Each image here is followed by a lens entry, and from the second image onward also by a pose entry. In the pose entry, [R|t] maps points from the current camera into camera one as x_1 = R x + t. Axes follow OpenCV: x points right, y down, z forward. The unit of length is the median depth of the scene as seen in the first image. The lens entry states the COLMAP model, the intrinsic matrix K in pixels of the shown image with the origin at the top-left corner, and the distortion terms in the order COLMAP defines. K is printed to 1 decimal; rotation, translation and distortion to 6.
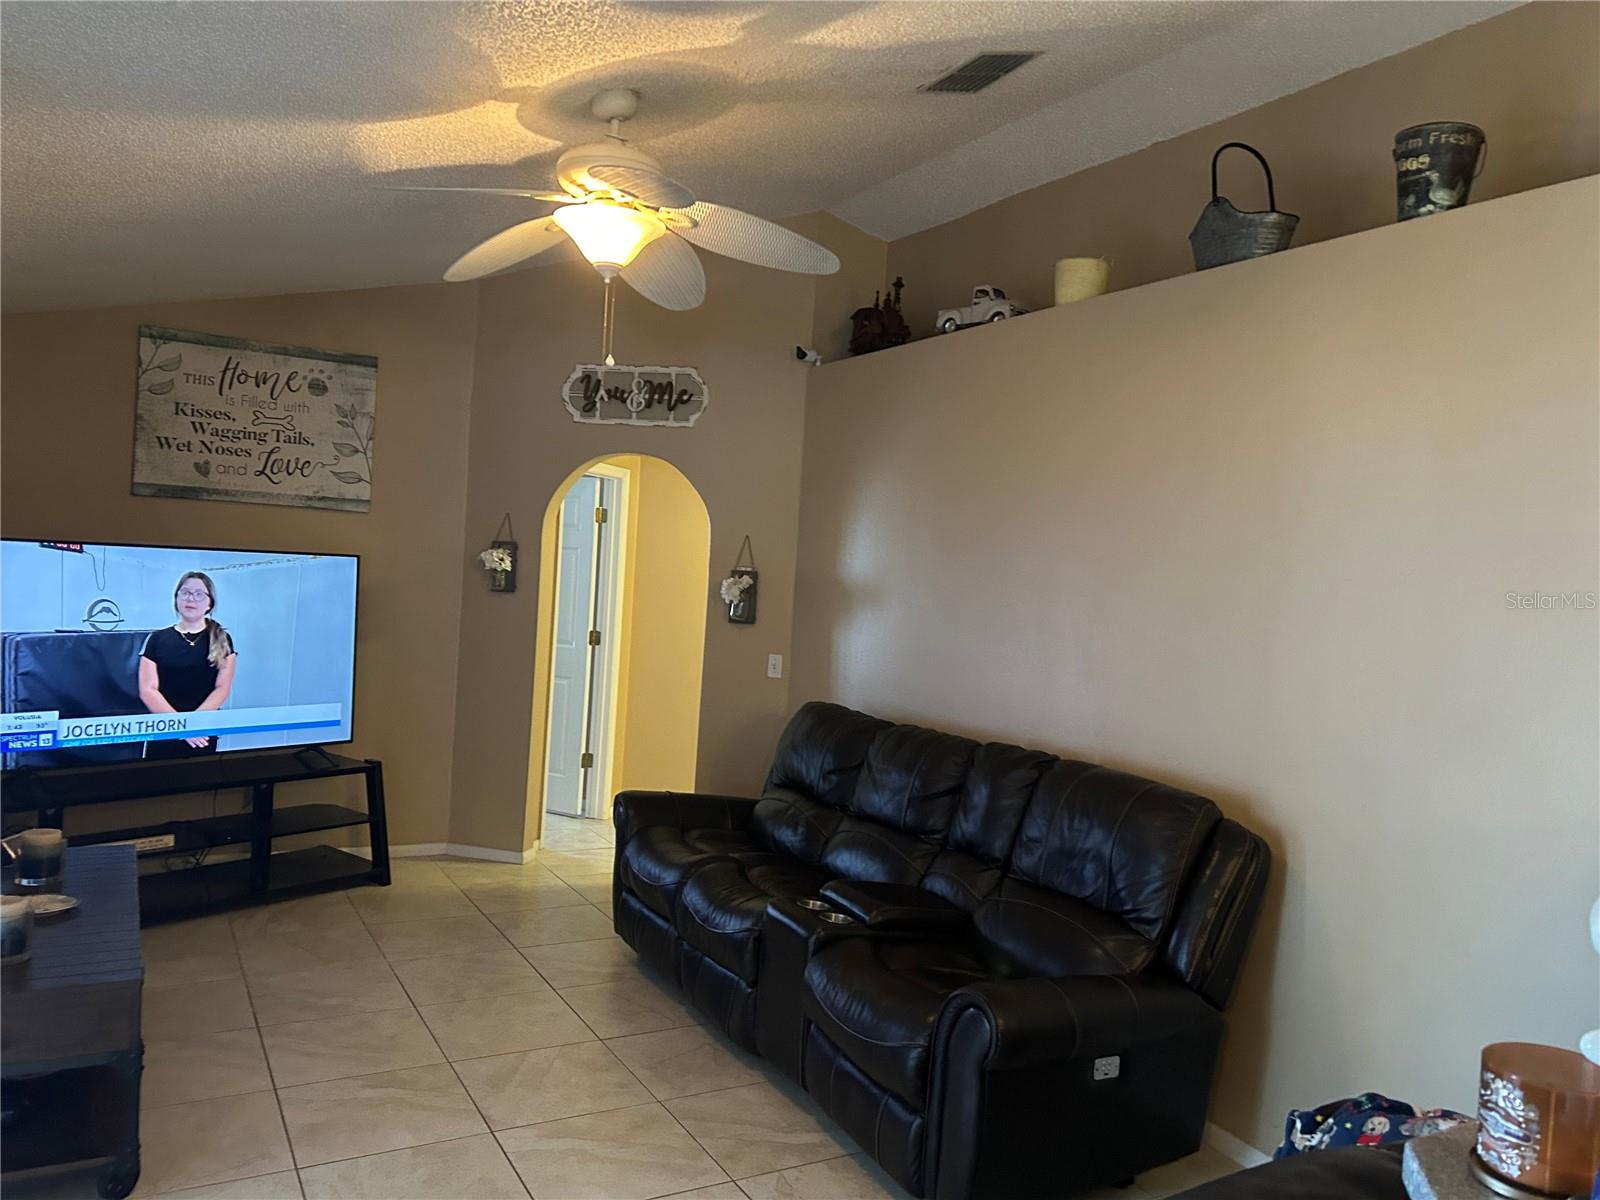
lens RADIAL K [[1183.5, 0, 813.6], [0, 1183.5, 599.8], [0, 0, 1]] dist [0.069162, -0.076439]
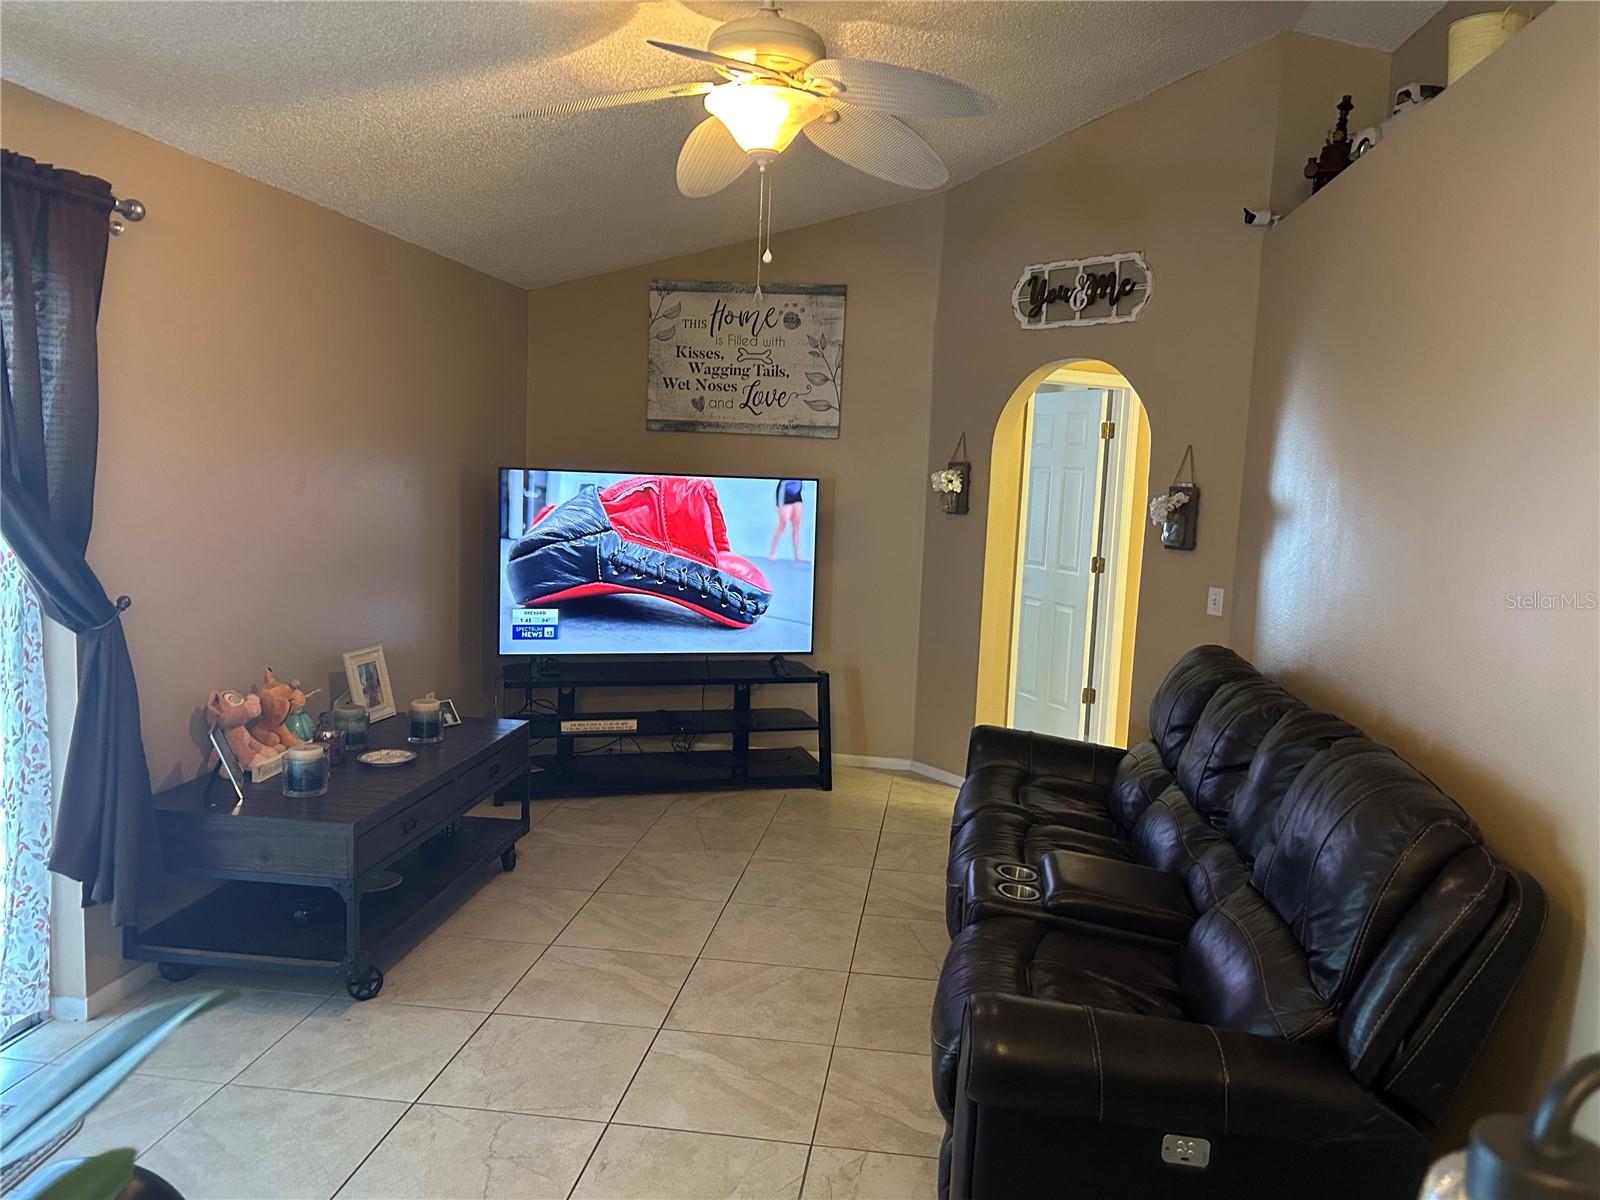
lens RADIAL K [[1183.5, 0, 794.4], [0, 1183.5, 607.9], [0, 0, 1]] dist [0.069162, -0.076439]
pose [[0.797639, 0.047065, -0.601296, 0.236272], [-0.007070, 0.997612, 0.068708, 0.004839], [0.603094, -0.050553, 0.796067, 0.146794]]
